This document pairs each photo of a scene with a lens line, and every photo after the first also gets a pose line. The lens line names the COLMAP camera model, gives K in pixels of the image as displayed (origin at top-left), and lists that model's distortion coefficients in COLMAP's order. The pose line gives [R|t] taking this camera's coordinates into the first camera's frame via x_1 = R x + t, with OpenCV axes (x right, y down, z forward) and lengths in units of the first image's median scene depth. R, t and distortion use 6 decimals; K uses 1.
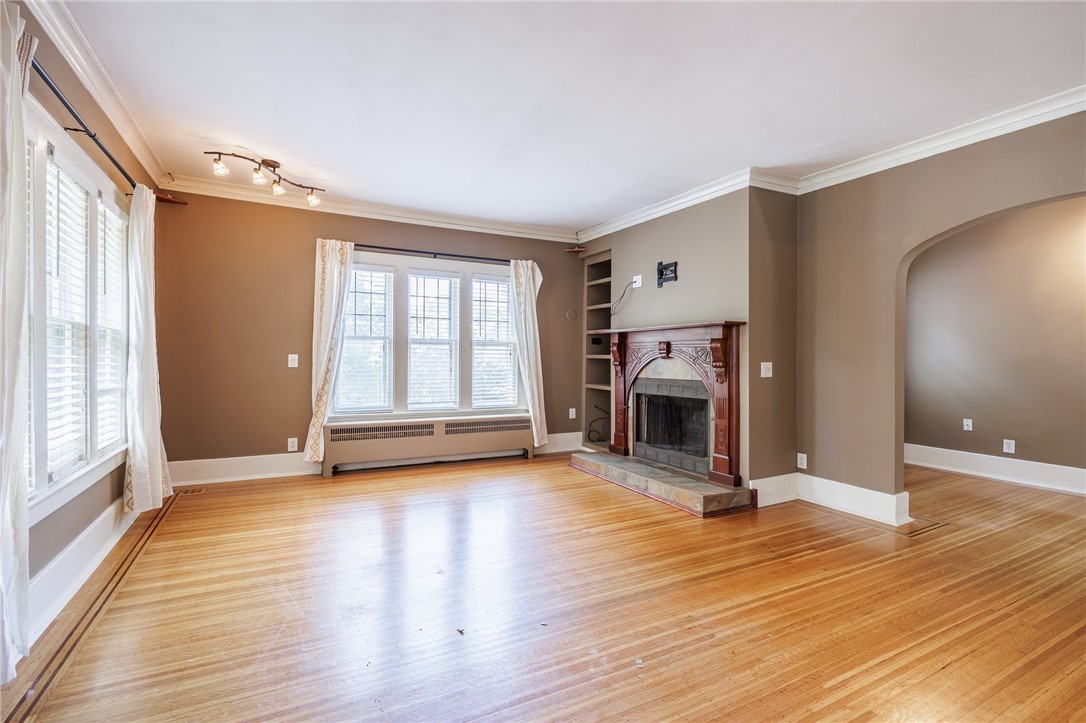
lens RADIAL K [[491.8, 0, 539.4], [0, 491.8, 361.8], [0, 0, 1]] dist [0.001413, 0.000123]
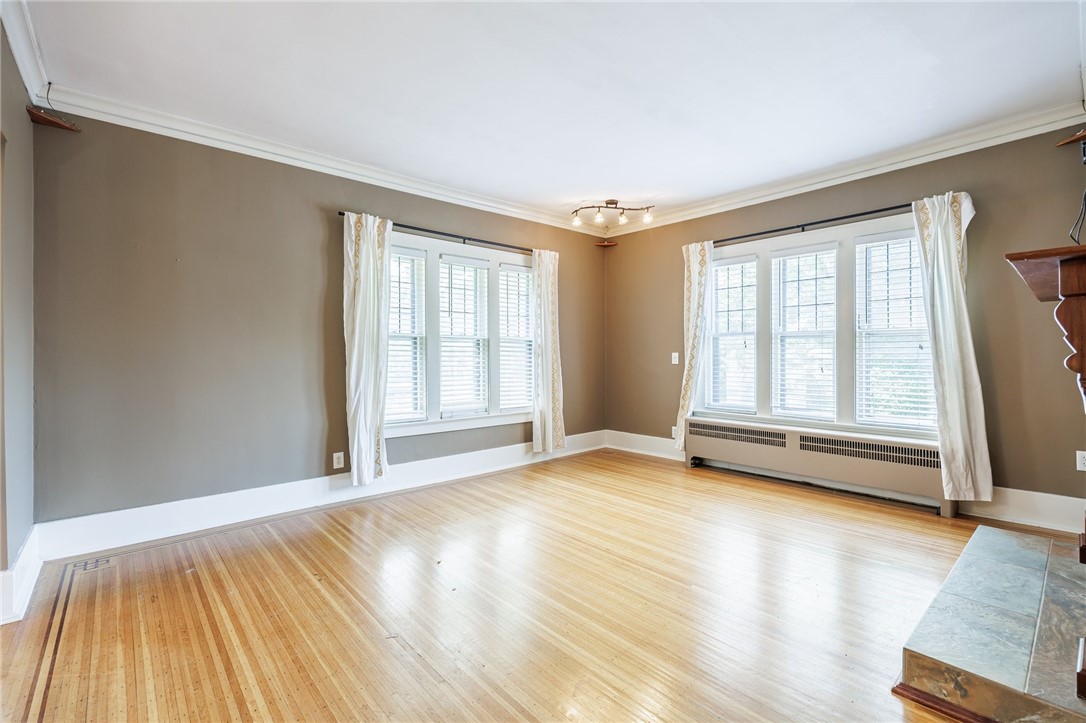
lens RADIAL K [[491.8, 0, 542.6], [0, 491.8, 358.1], [0, 0, 1]] dist [0.001413, 0.000123]
pose [[0.242105, -0.010366, -0.970195, 0.505500], [-0.005637, 0.999911, -0.012091, 0.012413], [0.970234, 0.008397, 0.242025, 0.416401]]
